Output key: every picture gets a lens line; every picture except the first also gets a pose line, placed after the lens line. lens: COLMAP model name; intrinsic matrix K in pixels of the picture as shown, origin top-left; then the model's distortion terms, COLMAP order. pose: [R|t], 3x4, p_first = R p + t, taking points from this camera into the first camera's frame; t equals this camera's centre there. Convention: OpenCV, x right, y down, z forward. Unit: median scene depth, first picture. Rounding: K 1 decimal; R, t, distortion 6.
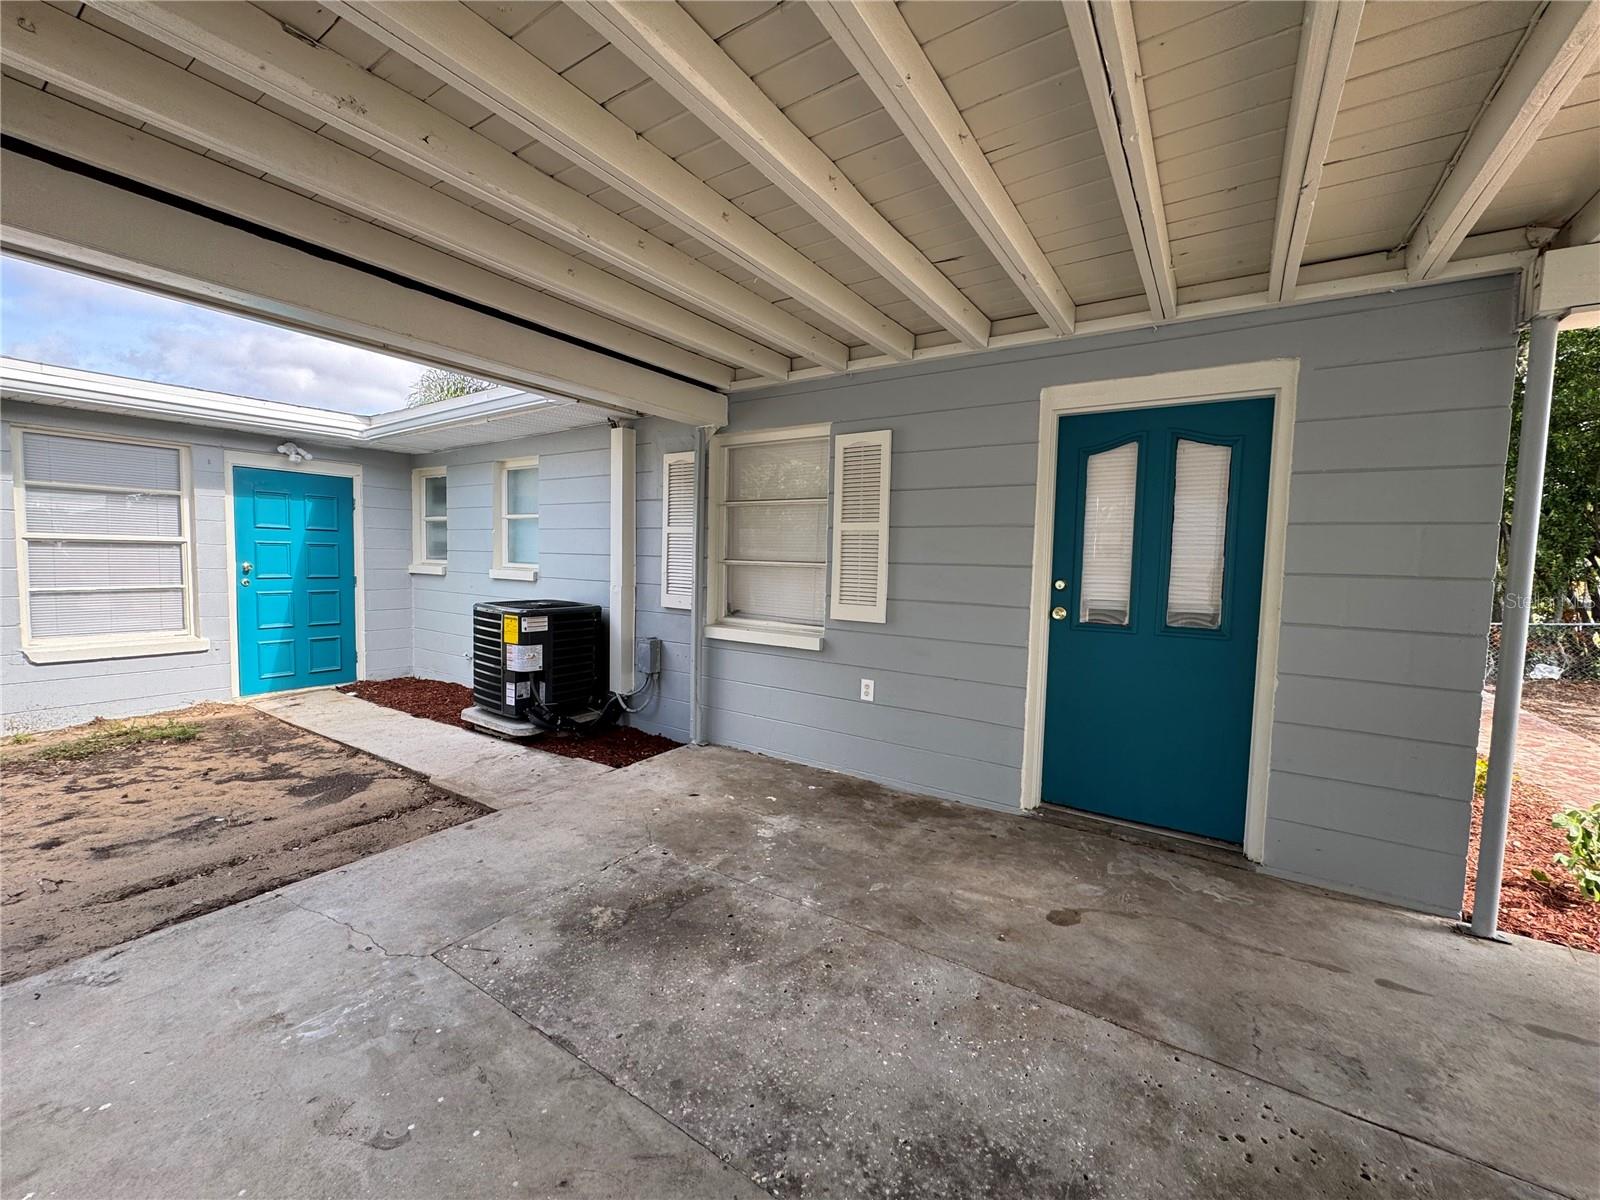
lens RADIAL K [[633.2, 0, 800.0], [0, 633.2, 600.0], [0, 0, 1]] dist [-0.001305, 0.000117]
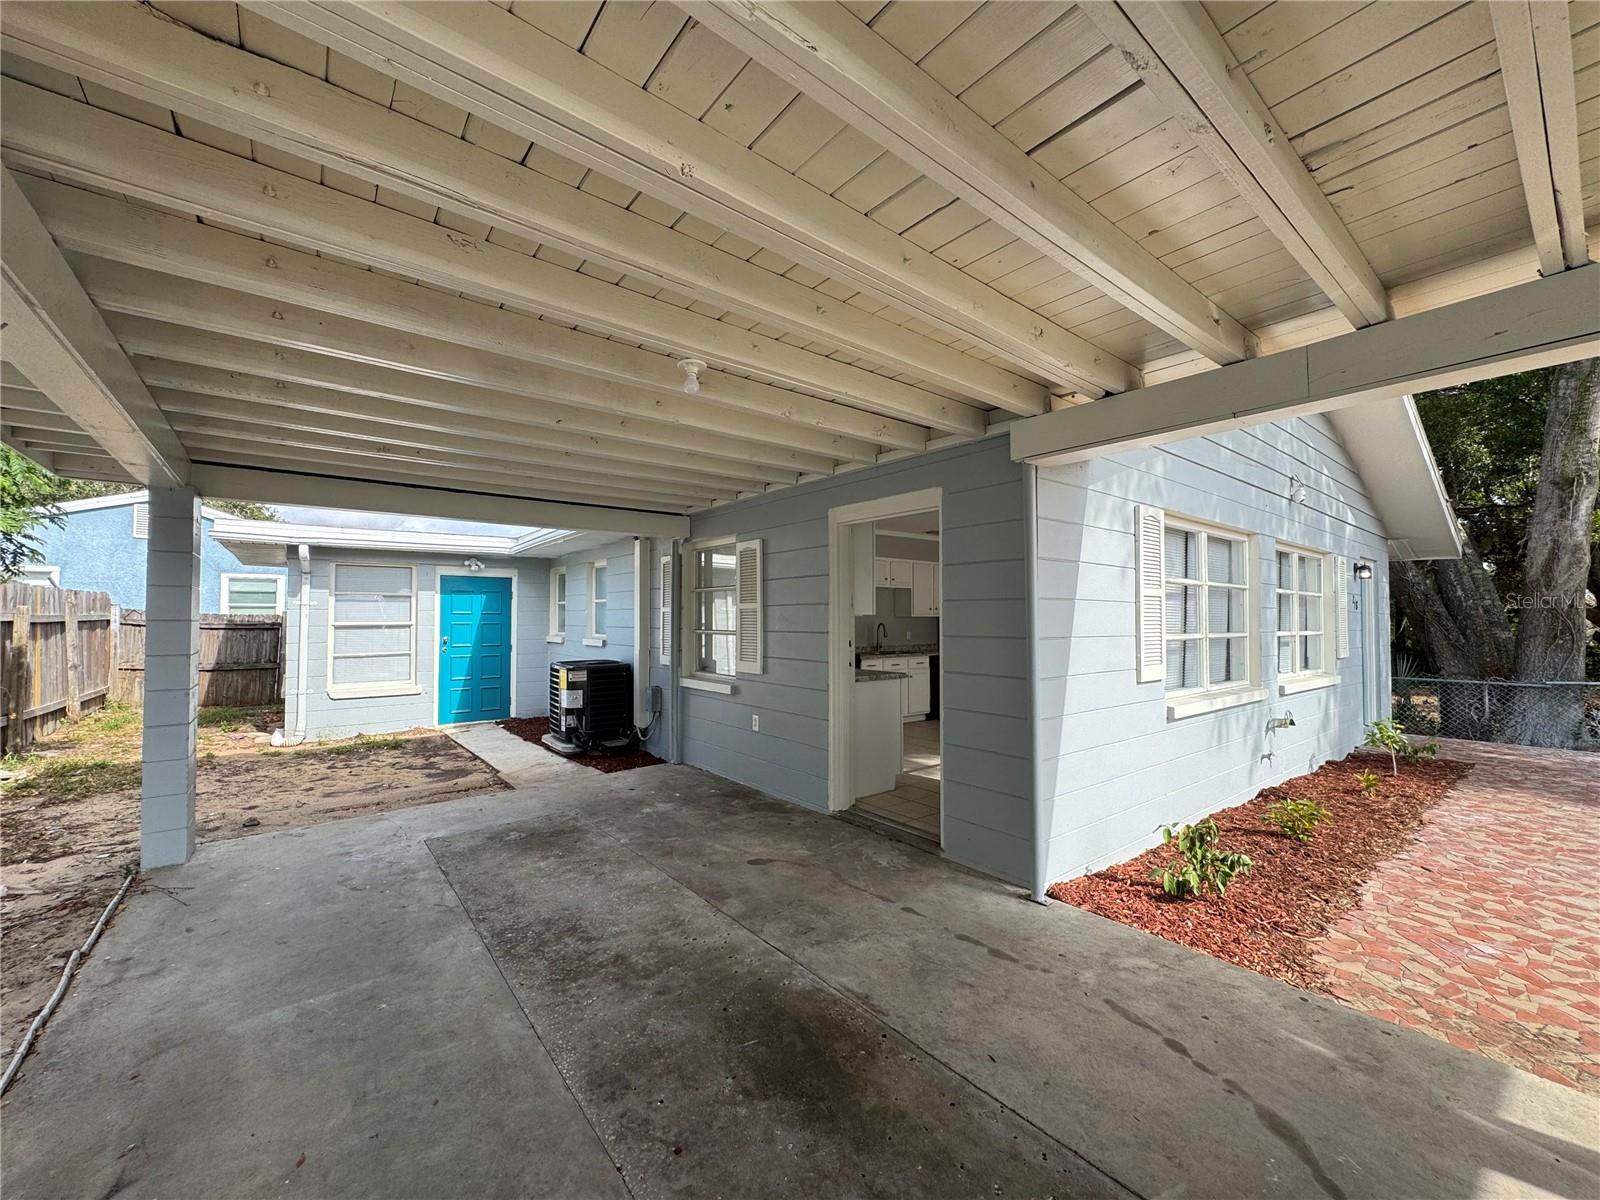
lens RADIAL K [[635.6, 0, 801.8], [0, 635.6, 602.6], [0, 0, 1]] dist [-0.000354, -0.000040]
pose [[0.951809, -0.032870, -0.304923, 0.634898], [0.003866, 0.995447, -0.095238, 0.012955], [0.306666, 0.089470, 0.947603, -0.310831]]
